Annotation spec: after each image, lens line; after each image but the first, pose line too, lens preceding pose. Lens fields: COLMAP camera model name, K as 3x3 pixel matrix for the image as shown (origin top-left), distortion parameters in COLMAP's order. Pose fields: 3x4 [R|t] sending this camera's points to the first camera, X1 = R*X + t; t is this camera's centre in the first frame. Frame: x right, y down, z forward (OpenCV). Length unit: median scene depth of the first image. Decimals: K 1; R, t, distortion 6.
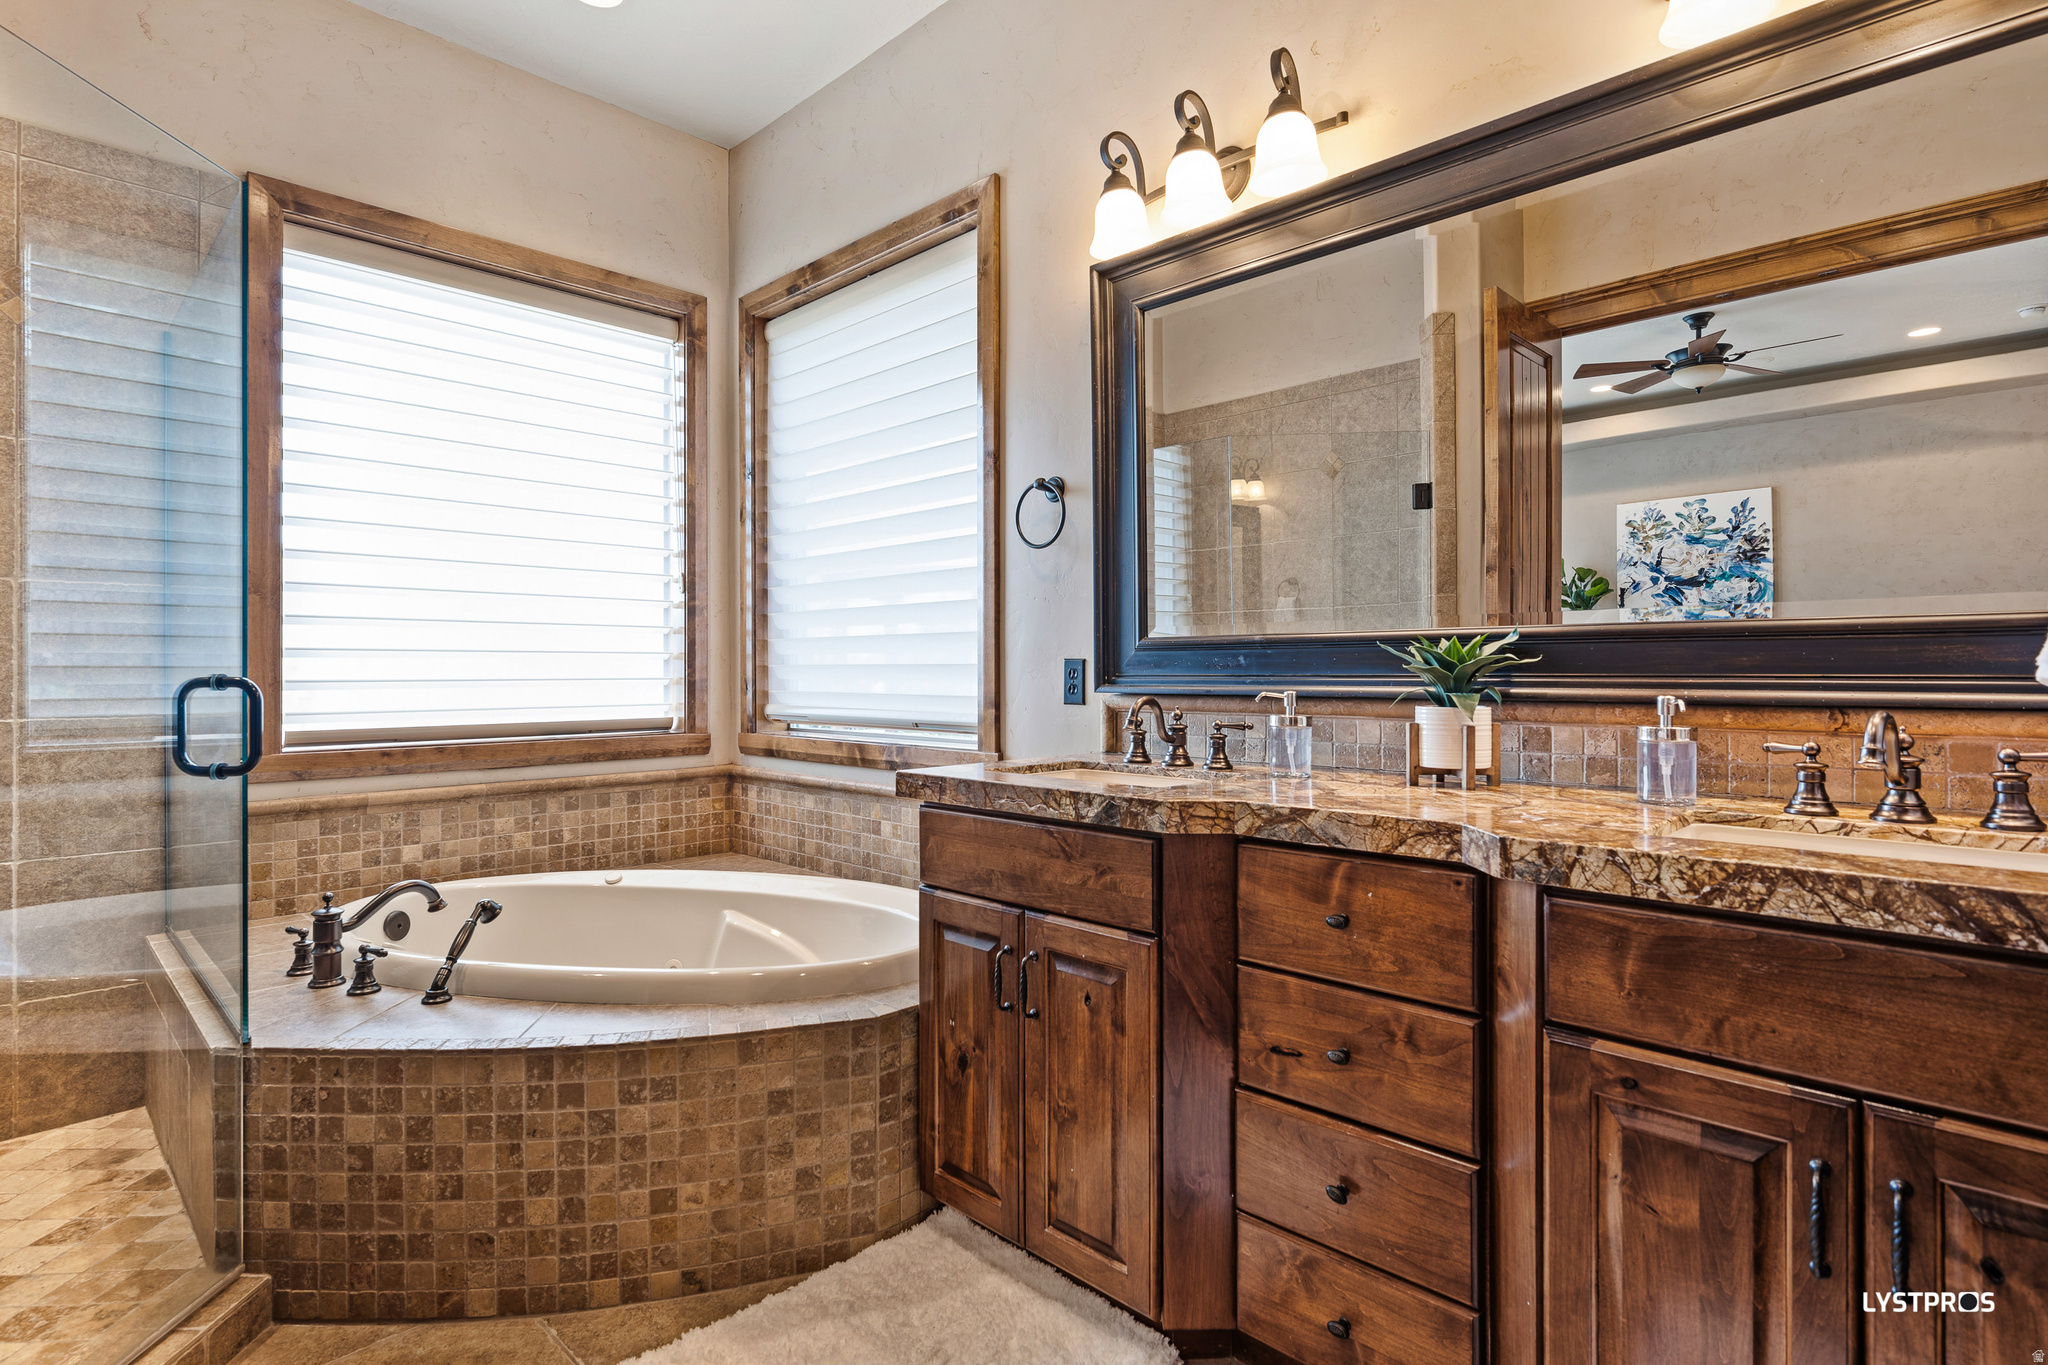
lens RADIAL K [[1043.7, 0, 1025.6], [0, 1043.7, 672.4], [0, 0, 1]] dist [-0.004222, -0.000428]
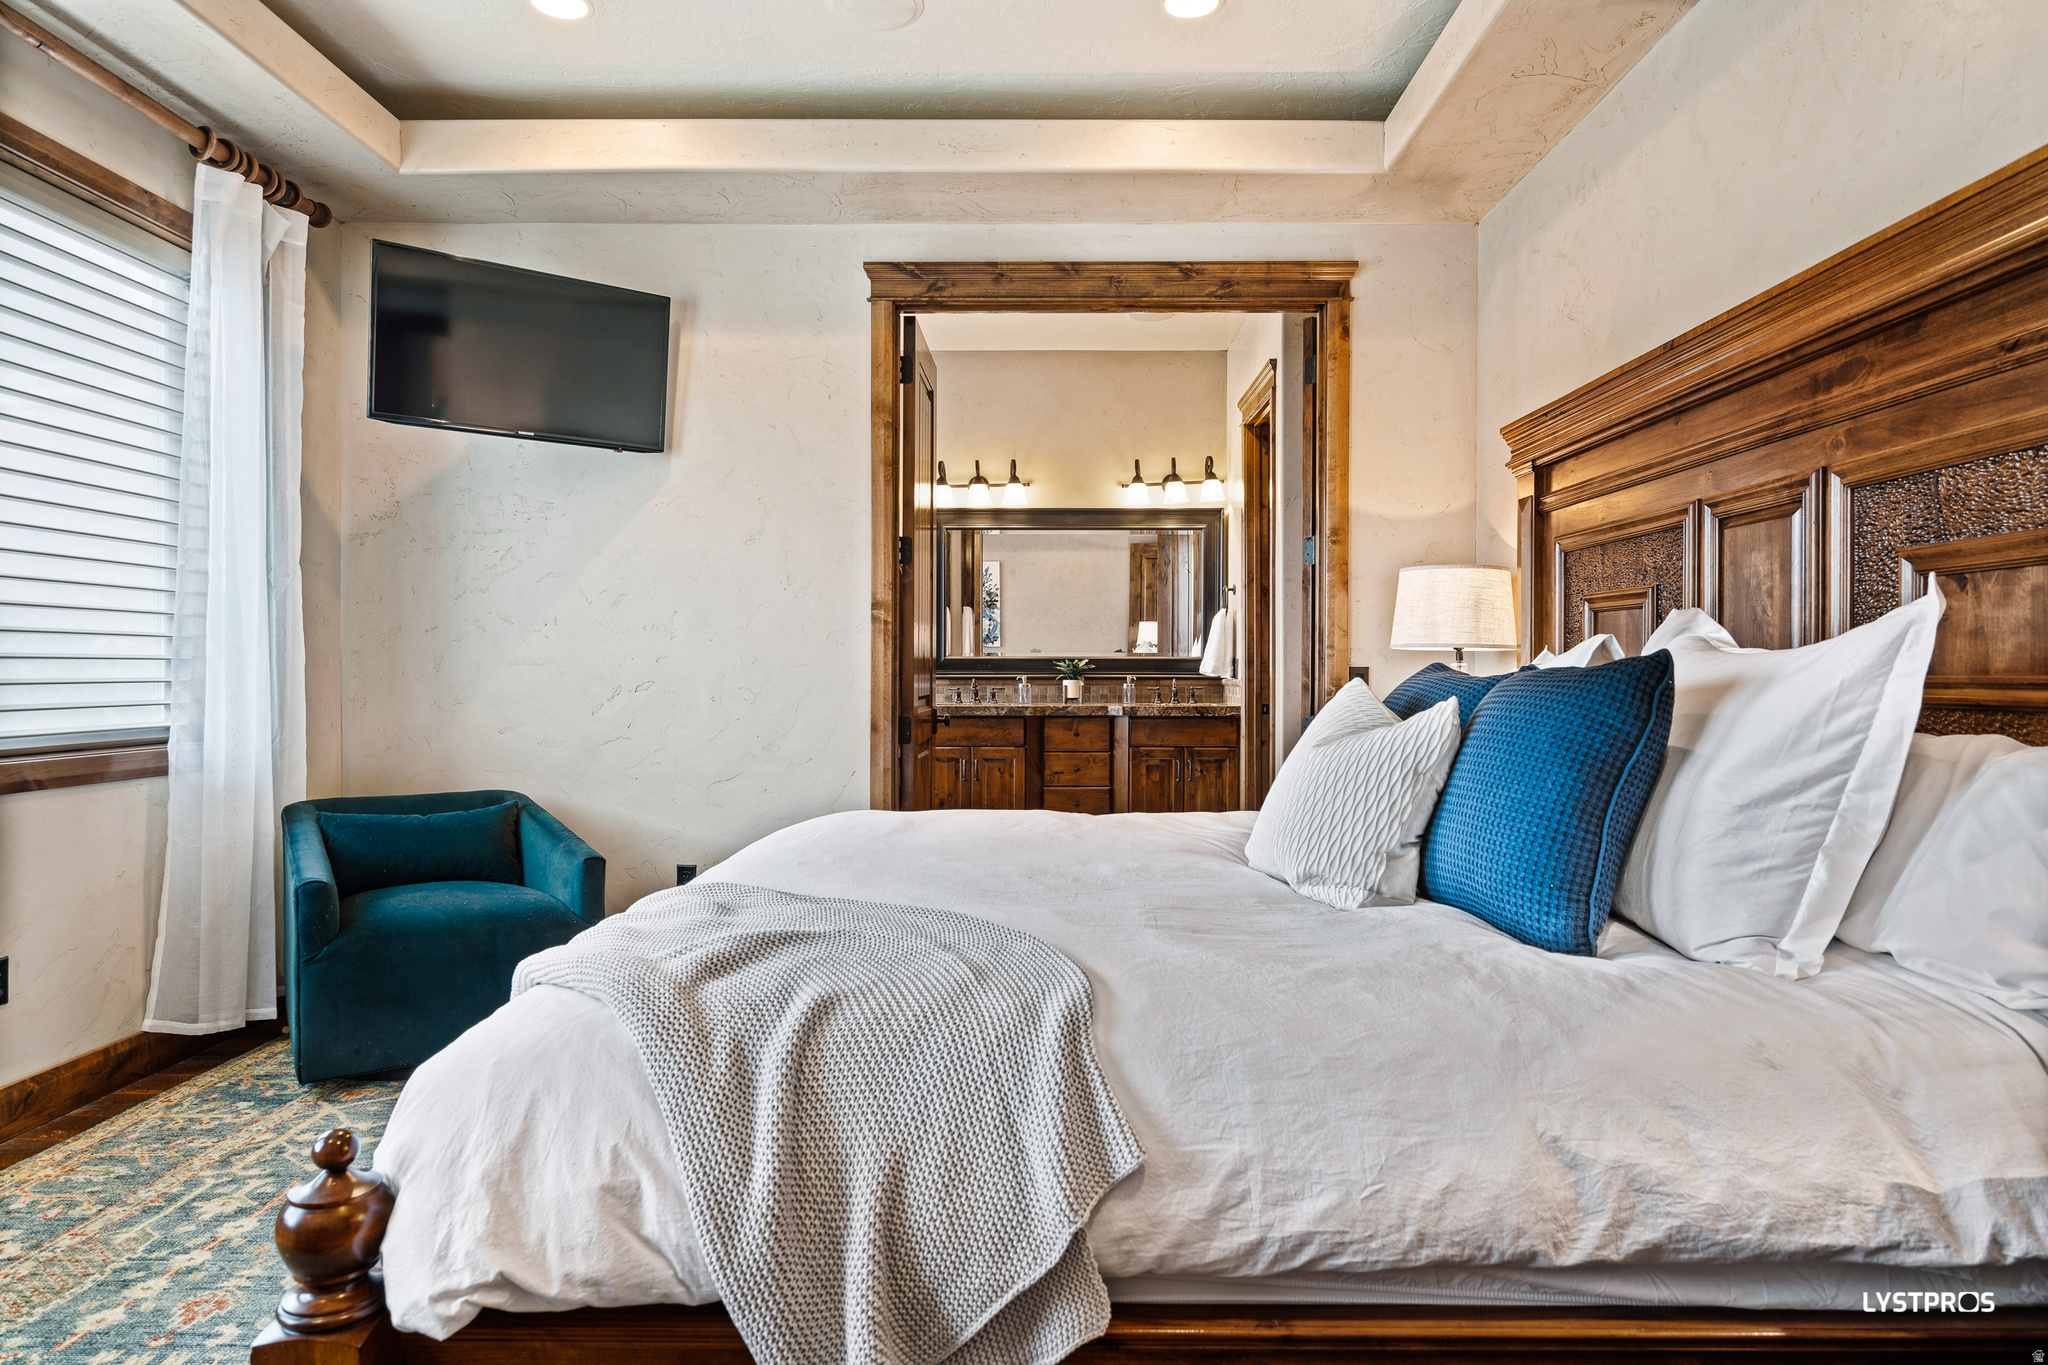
lens RADIAL K [[1181.2, 0, 1025.4], [0, 1181.2, 677.6], [0, 0, 1]] dist [0.000374, 0.000002]
pose [[0.720986, -0.004664, 0.692934, -2.678118], [0.001364, 0.999985, 0.005312, 0.002308], [-0.692948, -0.002885, 0.720982, -1.895802]]
